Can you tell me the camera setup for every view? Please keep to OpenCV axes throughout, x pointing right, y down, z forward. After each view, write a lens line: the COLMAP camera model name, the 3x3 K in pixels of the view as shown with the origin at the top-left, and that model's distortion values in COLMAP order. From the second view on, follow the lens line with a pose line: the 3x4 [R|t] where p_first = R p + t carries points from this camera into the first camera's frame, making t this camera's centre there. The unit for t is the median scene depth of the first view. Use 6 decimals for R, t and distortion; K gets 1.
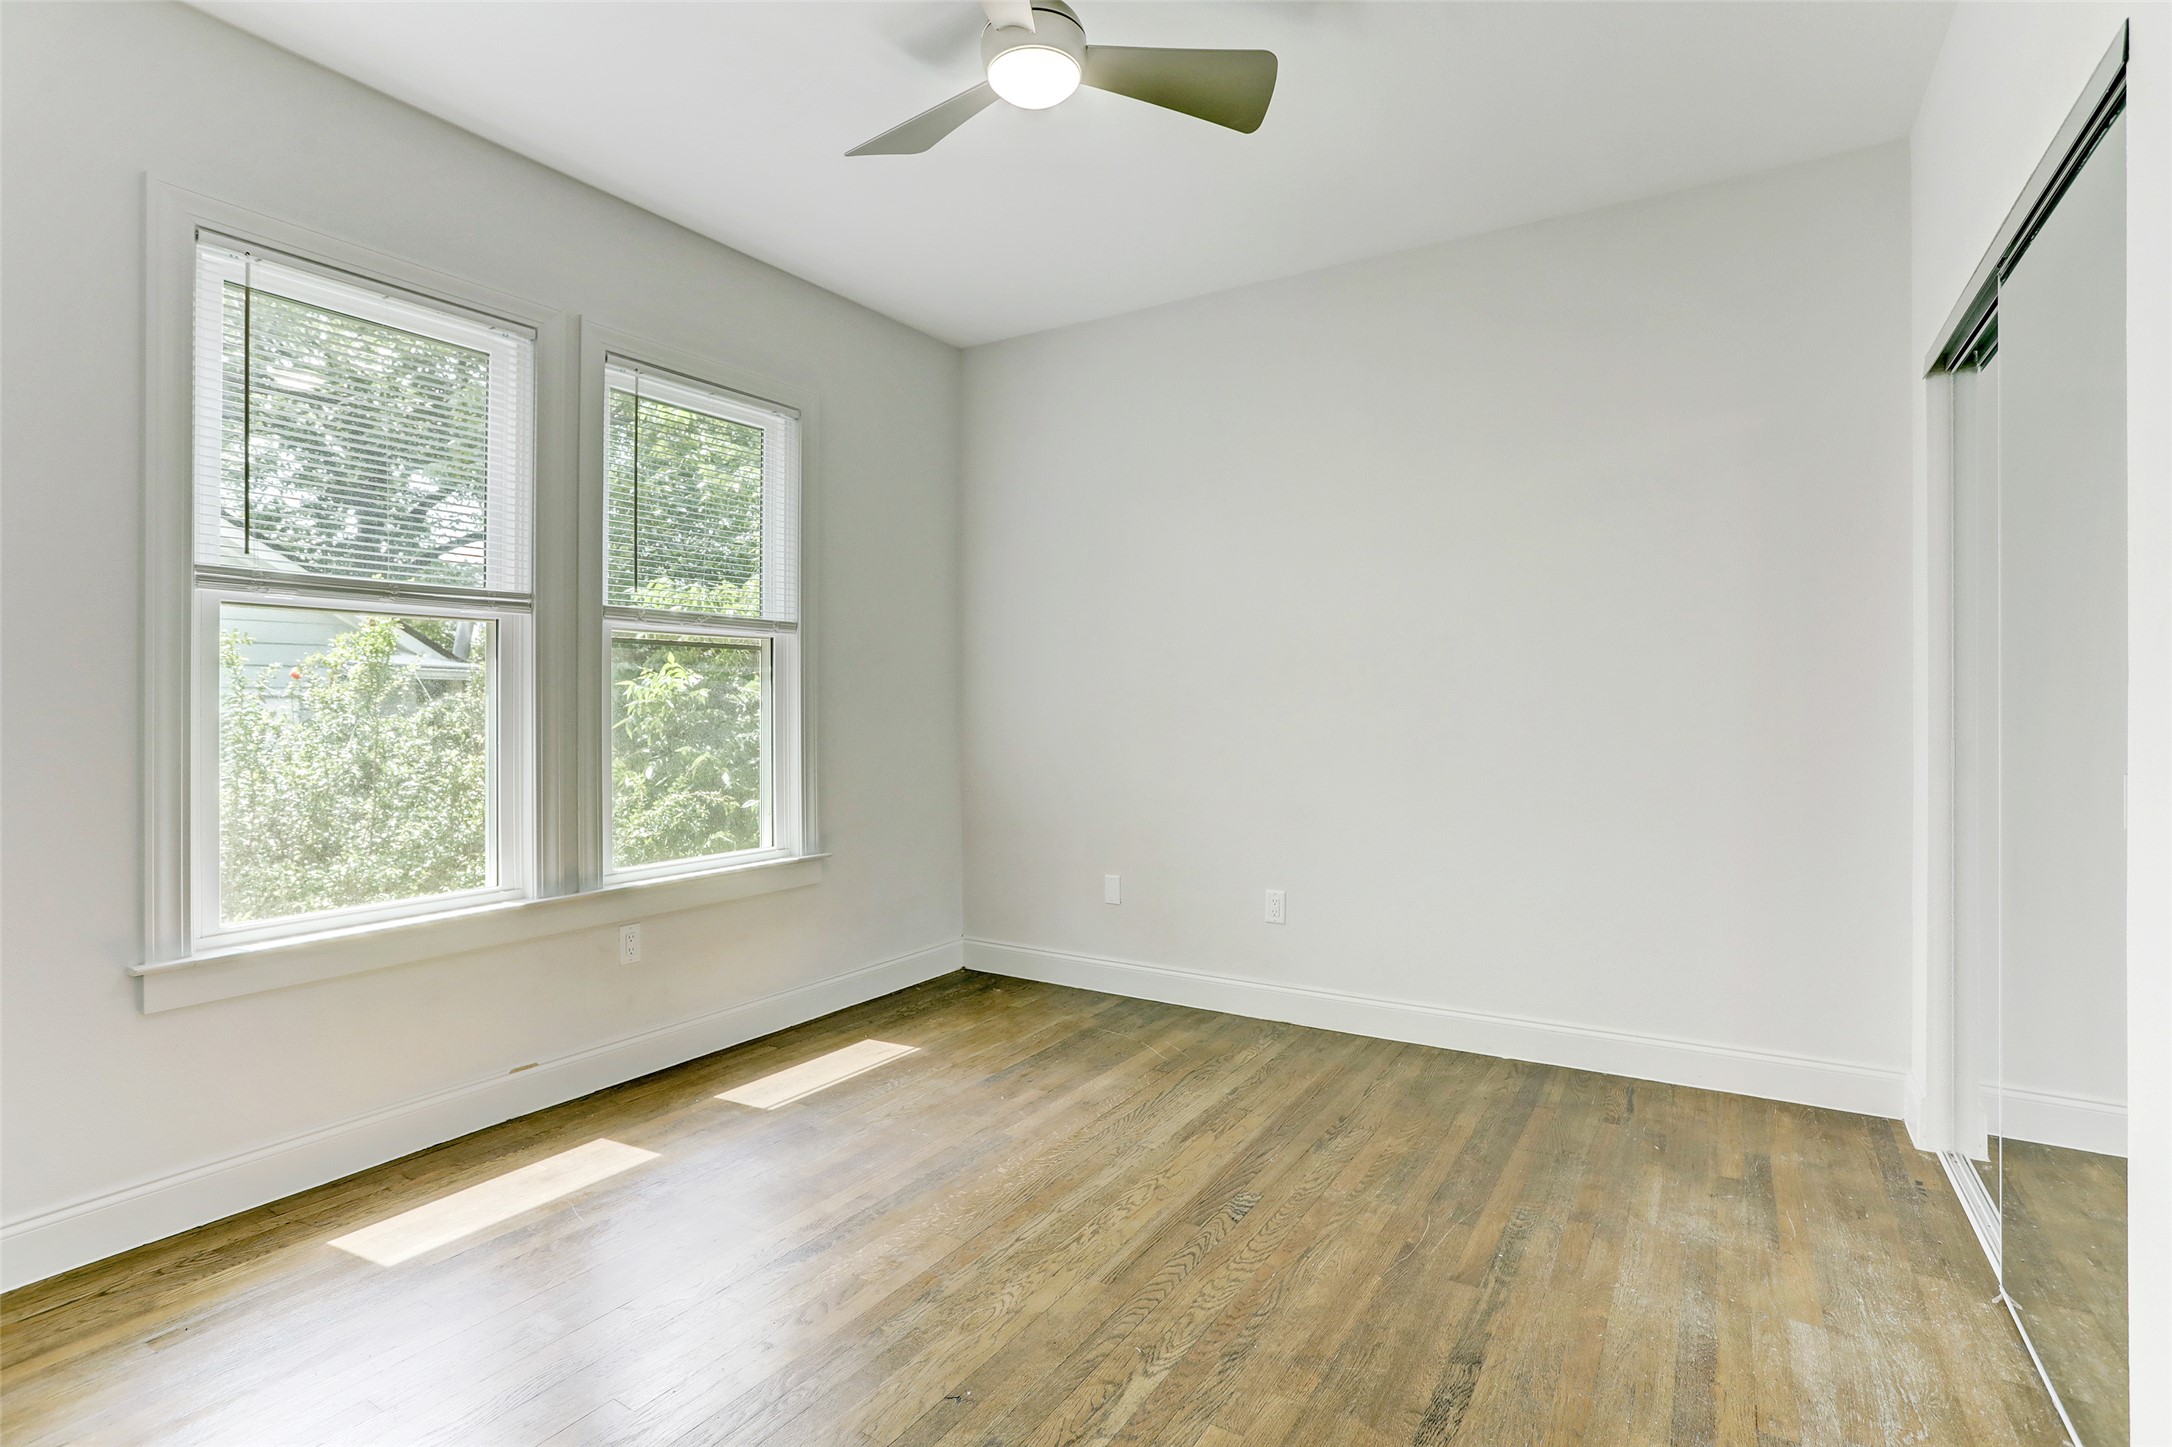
lens RADIAL K [[1092.9, 0, 1083.0], [0, 1092.9, 698.6], [0, 0, 1]] dist [-0.030912, 0.001163]
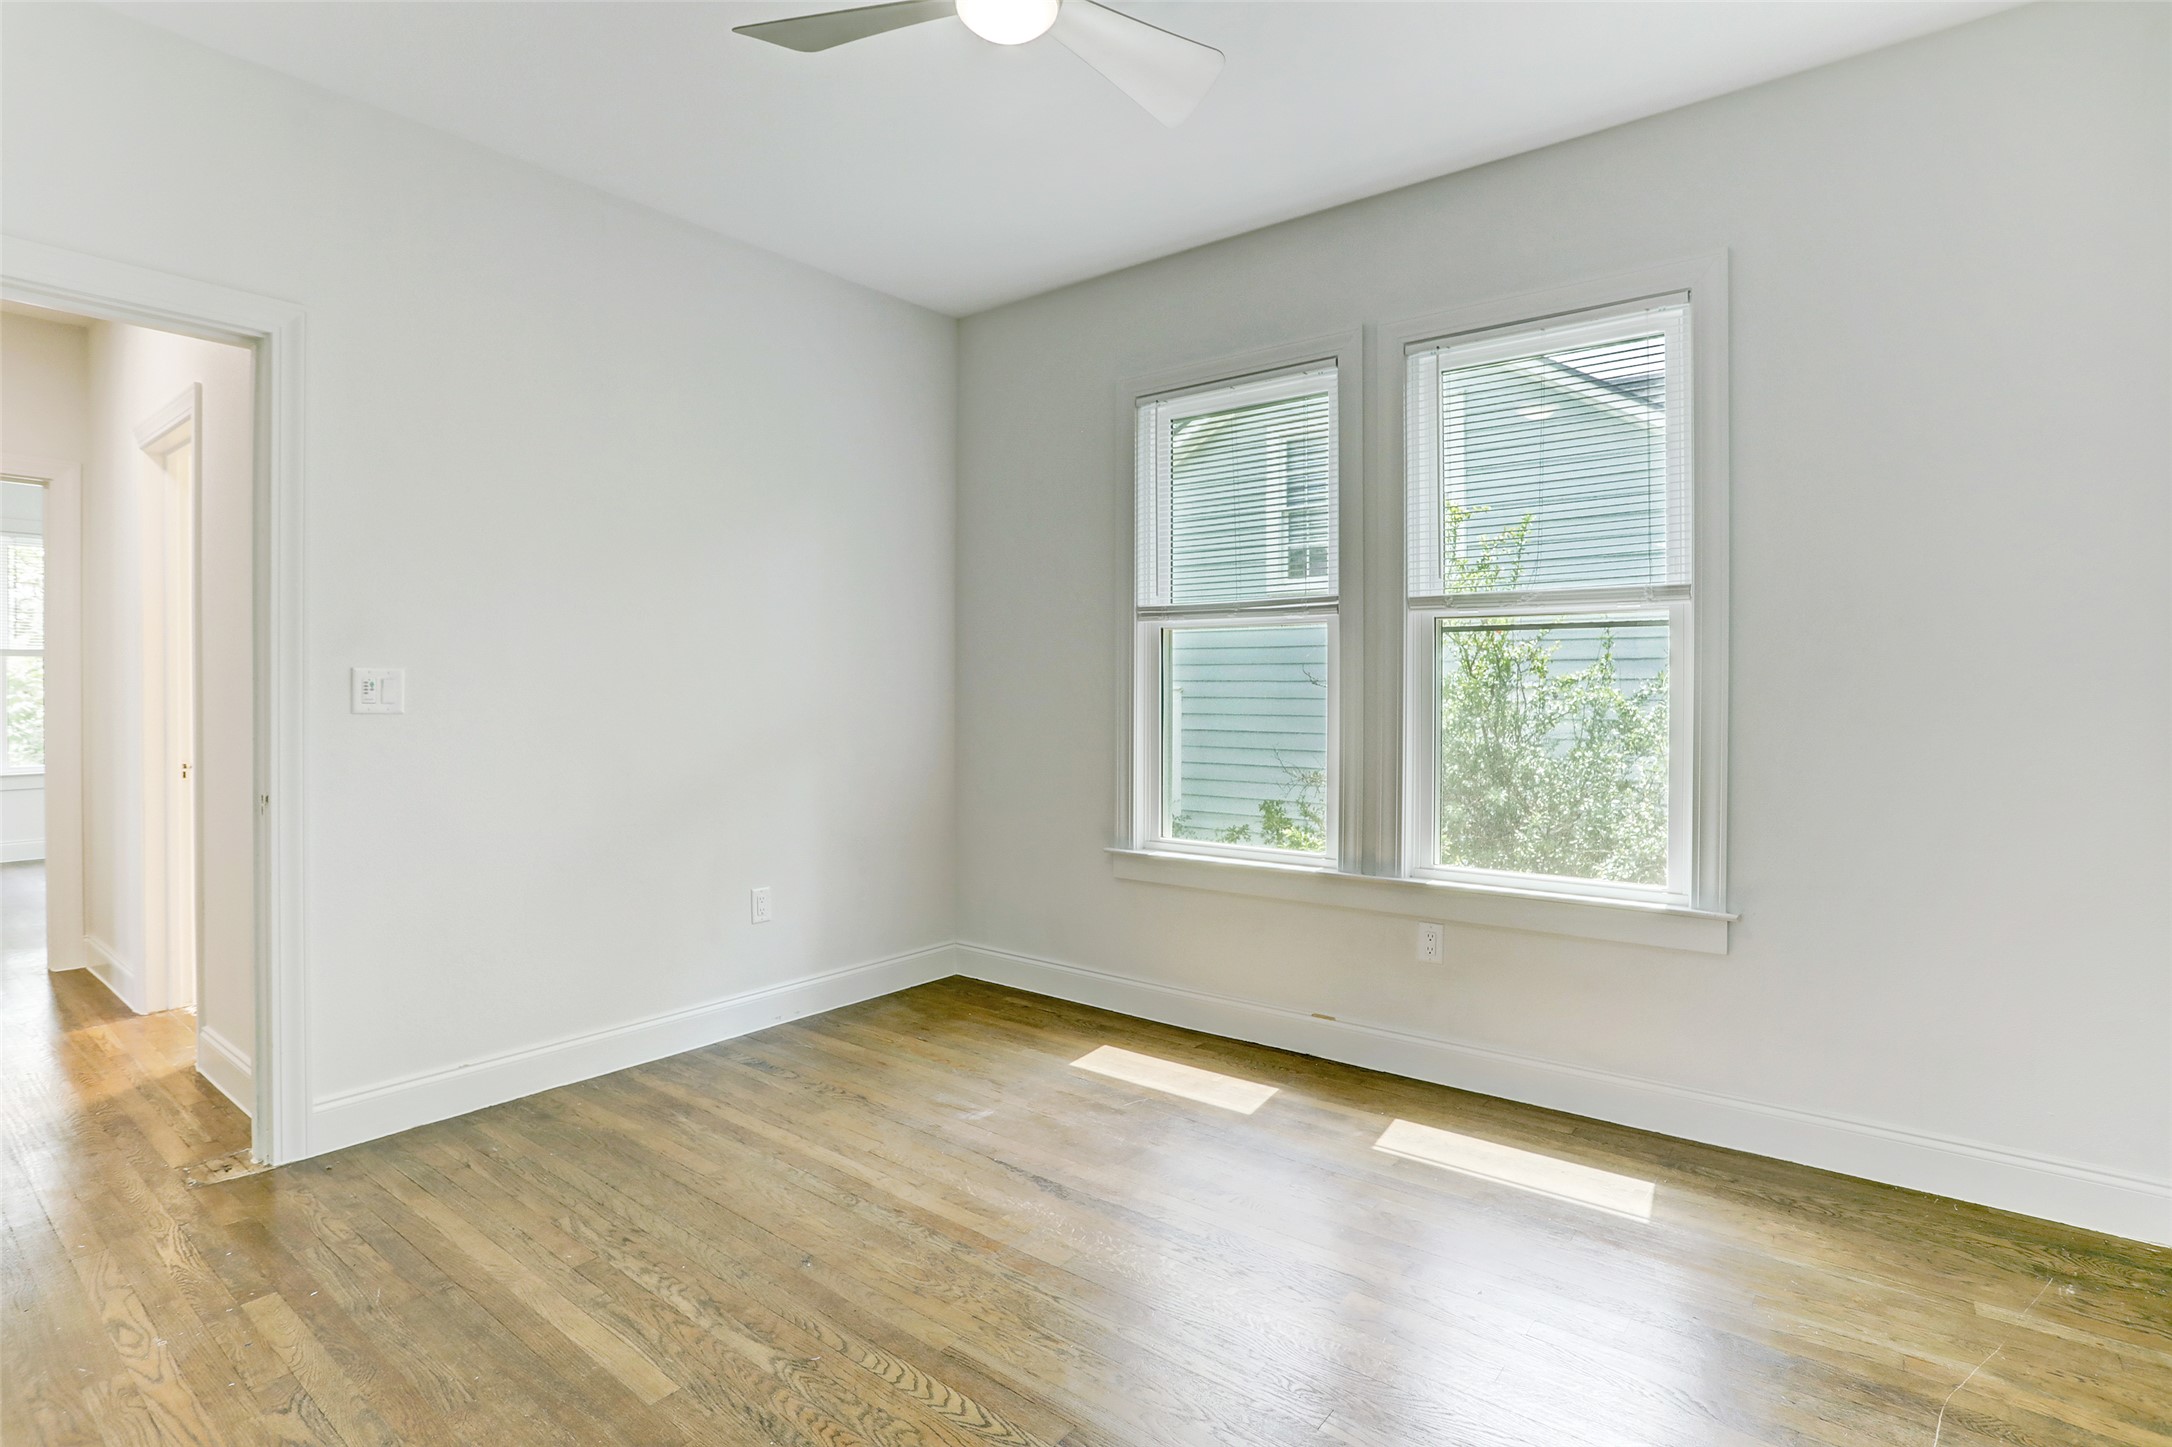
lens RADIAL K [[1092.9, 0, 1083.0], [0, 1092.9, 698.6], [0, 0, 1]] dist [-0.030912, 0.001163]
pose [[-0.134882, 0.009280, -0.990818, 0.629101], [0.000913, 0.999957, 0.009241, -0.001939], [0.990861, 0.000342, -0.134885, 0.880405]]
